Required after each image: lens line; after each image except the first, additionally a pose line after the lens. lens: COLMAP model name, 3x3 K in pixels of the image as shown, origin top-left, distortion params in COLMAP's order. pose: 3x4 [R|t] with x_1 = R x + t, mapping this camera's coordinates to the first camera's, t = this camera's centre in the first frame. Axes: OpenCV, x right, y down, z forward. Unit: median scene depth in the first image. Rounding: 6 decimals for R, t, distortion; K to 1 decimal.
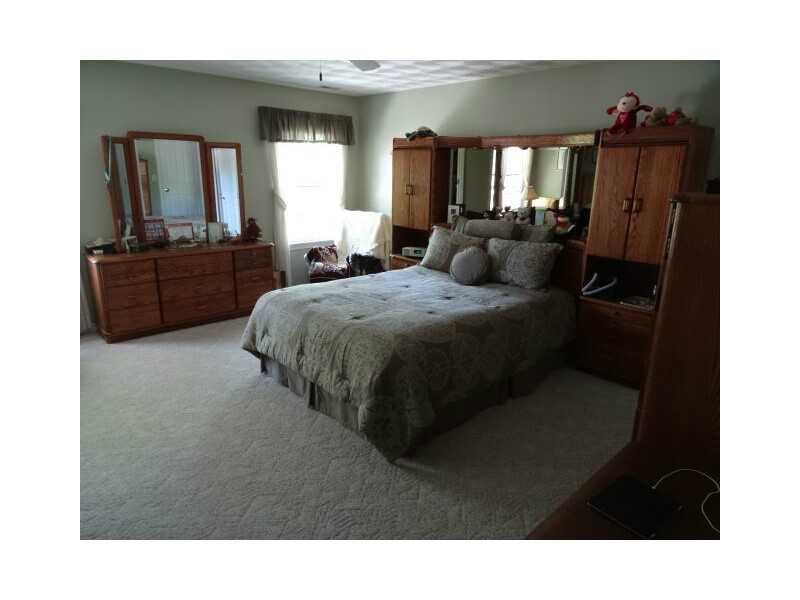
lens RADIAL K [[458.0, 0, 398.8], [0, 458.0, 297.4], [0, 0, 1]] dist [-0.004099, -0.002359]
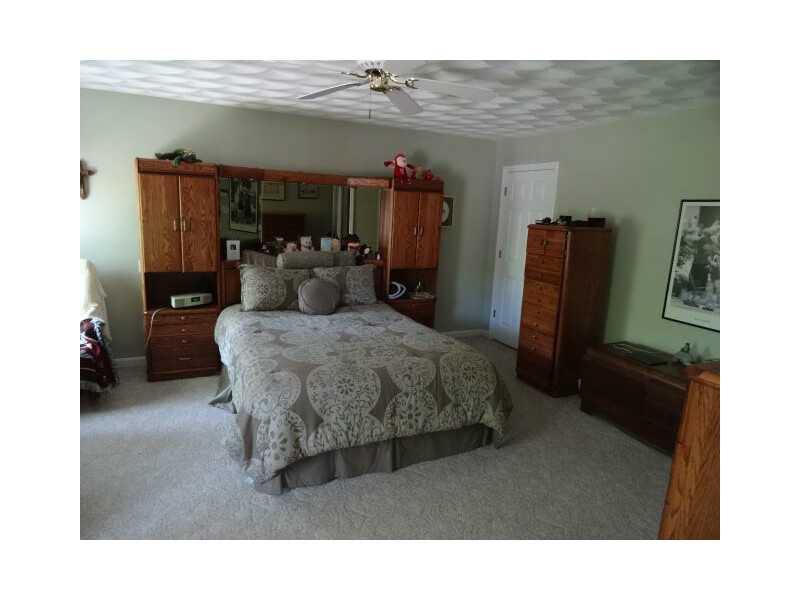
lens RADIAL K [[458.0, 0, 398.8], [0, 458.0, 297.4], [0, 0, 1]] dist [-0.004099, -0.002359]
pose [[0.315450, -0.193475, 0.929010, -0.804508], [0.215422, 0.968035, 0.128455, -0.173421], [-0.924167, 0.159608, 0.347046, 0.511120]]
